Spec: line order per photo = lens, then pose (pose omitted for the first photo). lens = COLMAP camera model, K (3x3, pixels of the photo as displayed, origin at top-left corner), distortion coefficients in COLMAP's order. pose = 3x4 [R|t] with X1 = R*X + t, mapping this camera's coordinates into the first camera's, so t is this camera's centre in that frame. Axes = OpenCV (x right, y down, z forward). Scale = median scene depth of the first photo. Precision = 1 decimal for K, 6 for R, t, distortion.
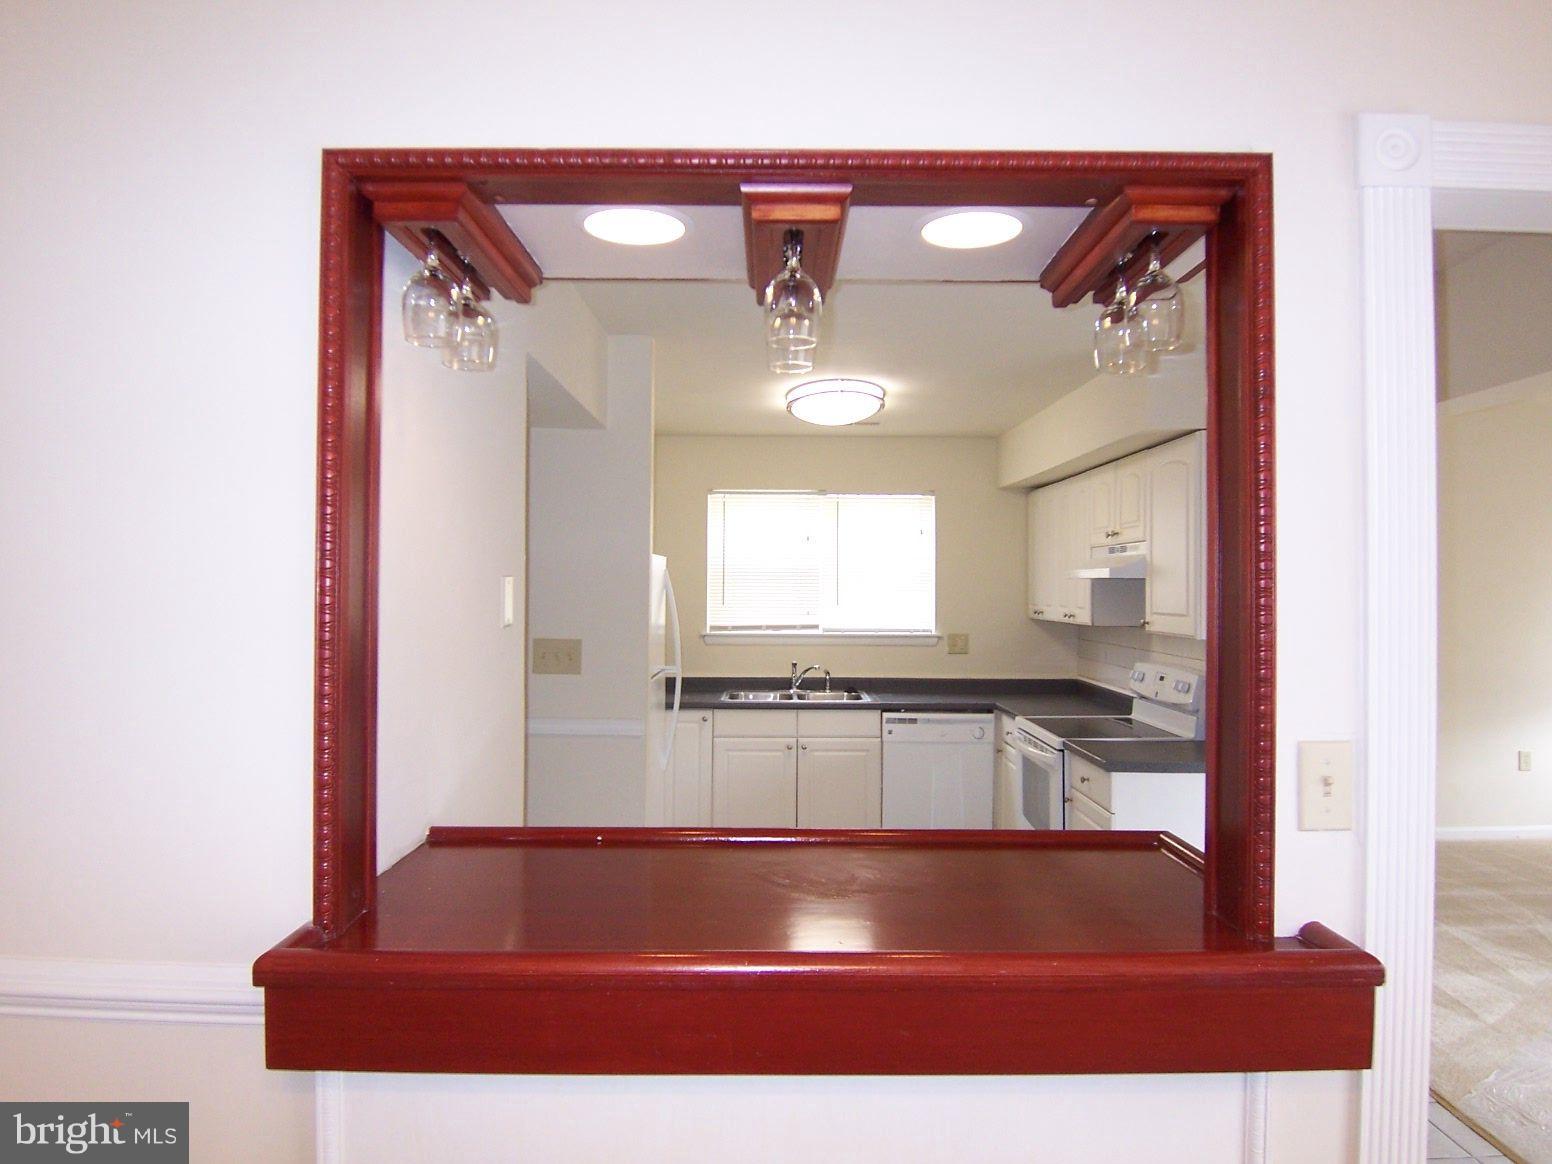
lens RADIAL K [[1059.4, 0, 770.9], [0, 1059.4, 573.3], [0, 0, 1]] dist [-0.007282, -0.039481]
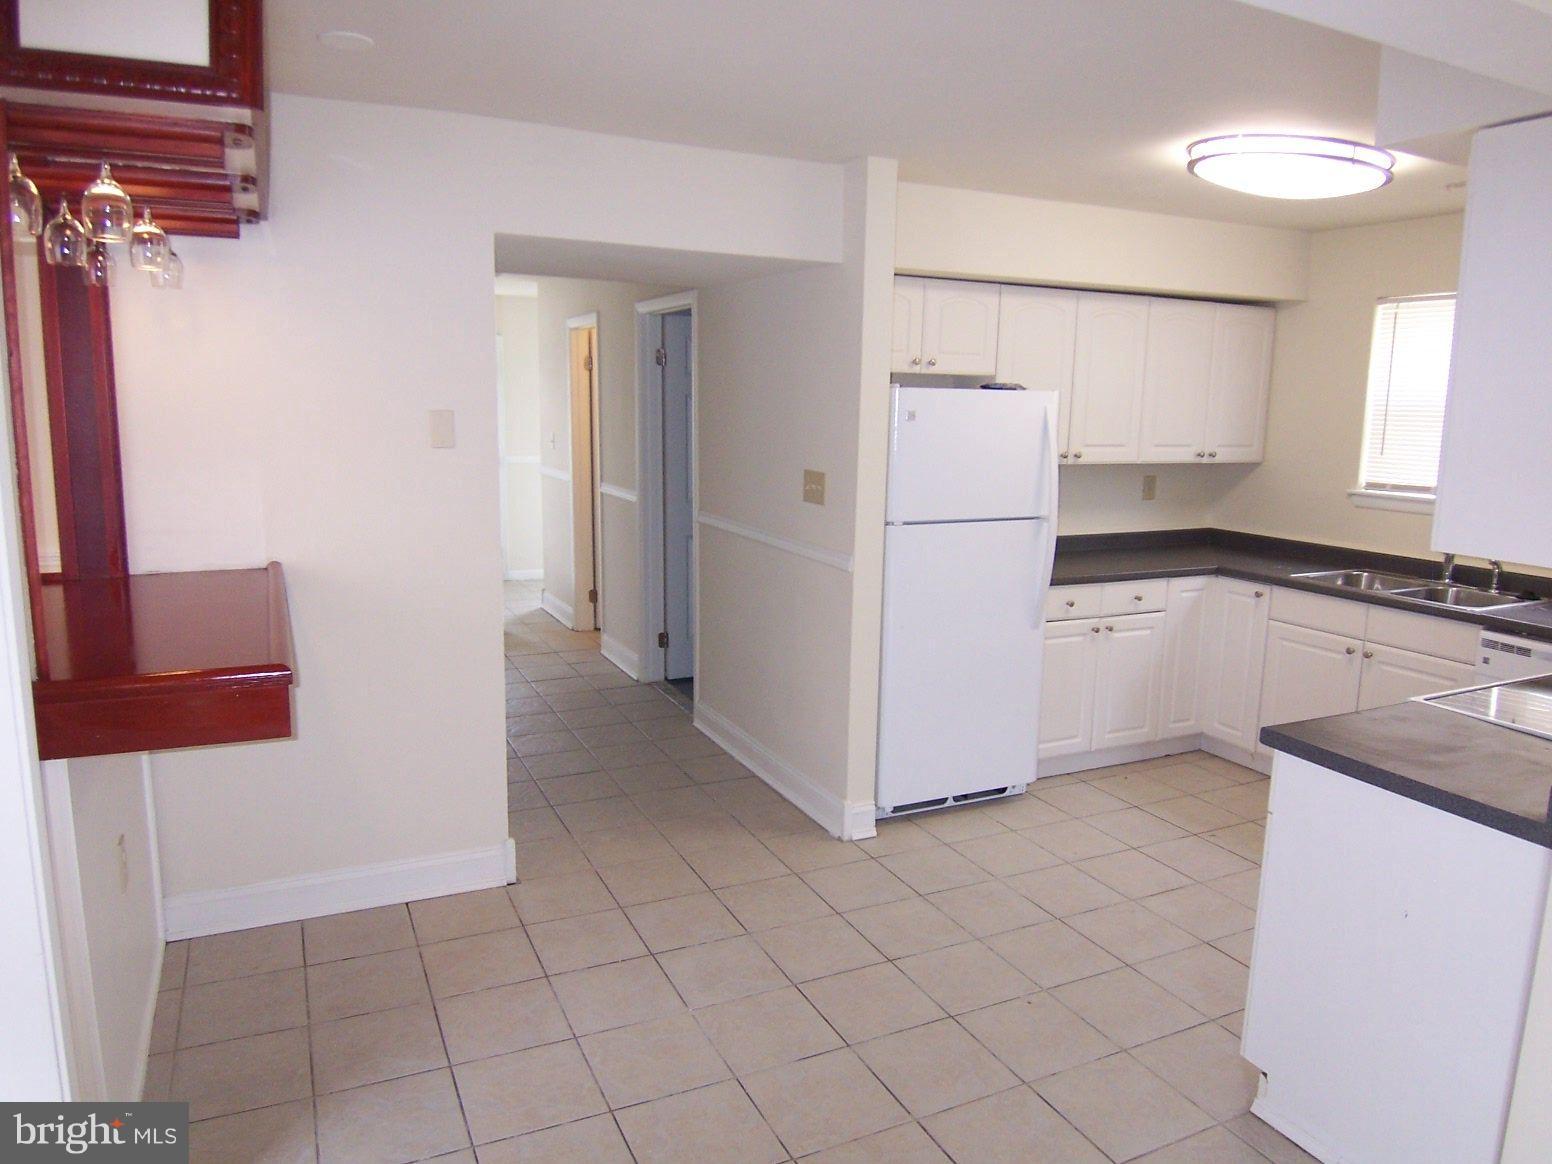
lens RADIAL K [[1059.4, 0, 777.4], [0, 1059.4, 586.7], [0, 0, 1]] dist [-0.007282, -0.039481]
pose [[0.431312, 0.158805, -0.888117, 0.549884], [-0.007665, 0.984996, 0.172406, -0.004016], [0.902170, -0.067553, 0.426057, 0.369583]]
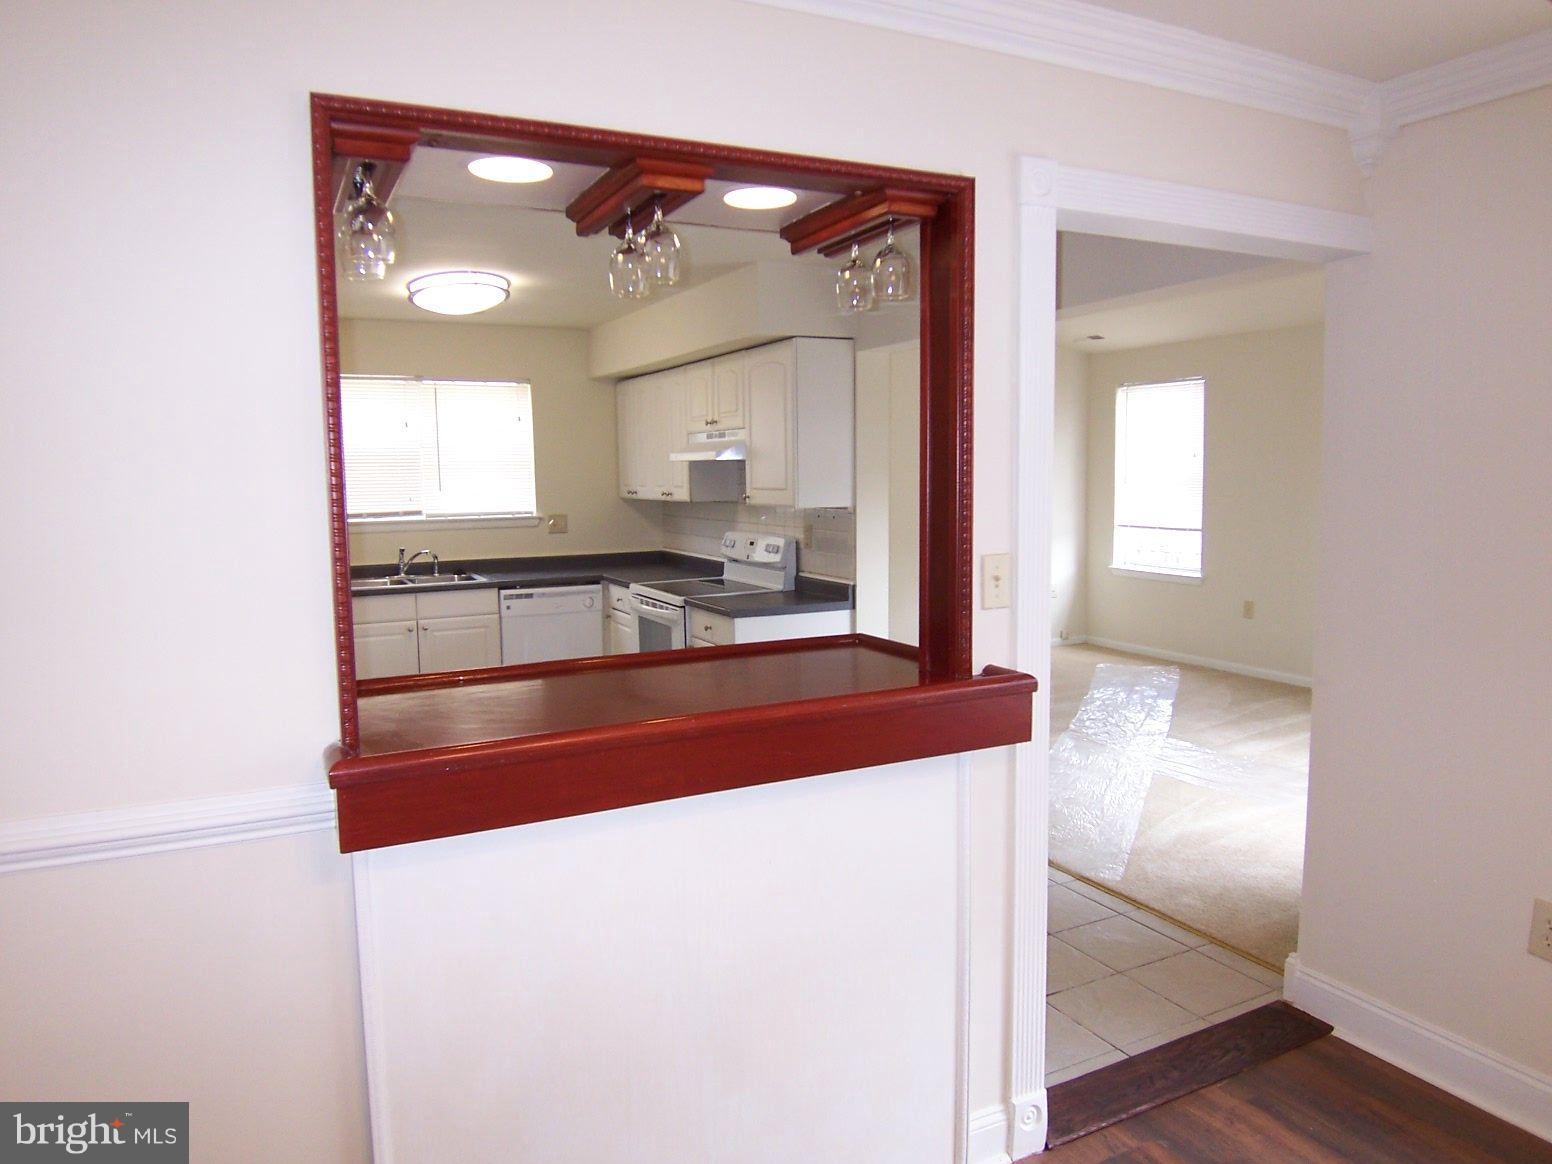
lens RADIAL K [[1059.4, 0, 780.4], [0, 1059.4, 578.0], [0, 0, 1]] dist [-0.007282, -0.039481]
pose [[0.893216, -0.062700, 0.445234, -0.130045], [0.012616, 0.993334, 0.114575, 0.001048], [-0.449451, -0.096723, 0.888053, -0.079766]]
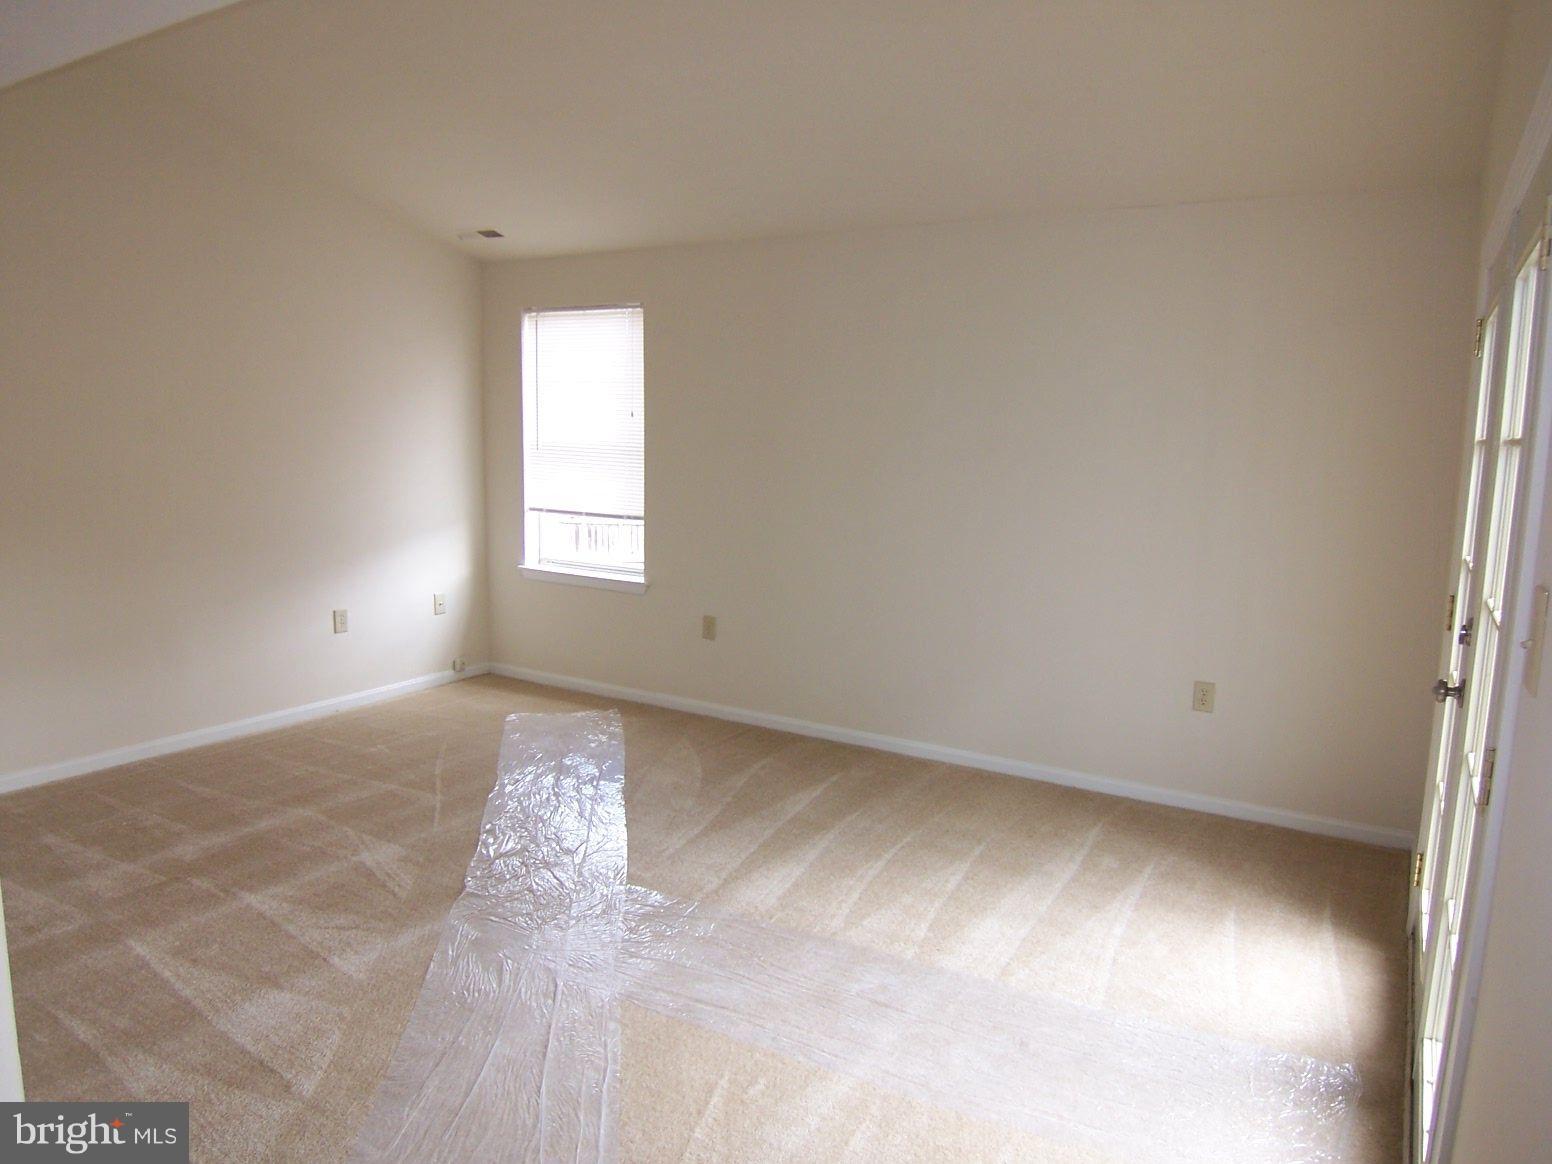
lens RADIAL K [[1059.4, 0, 778.4], [0, 1059.4, 576.1], [0, 0, 1]] dist [-0.007282, -0.039481]
pose [[0.528460, -0.110806, 0.841696, 0.229145], [-0.030059, 0.988382, 0.148989, 0.005850], [-0.848426, -0.104035, 0.518990, 0.304896]]
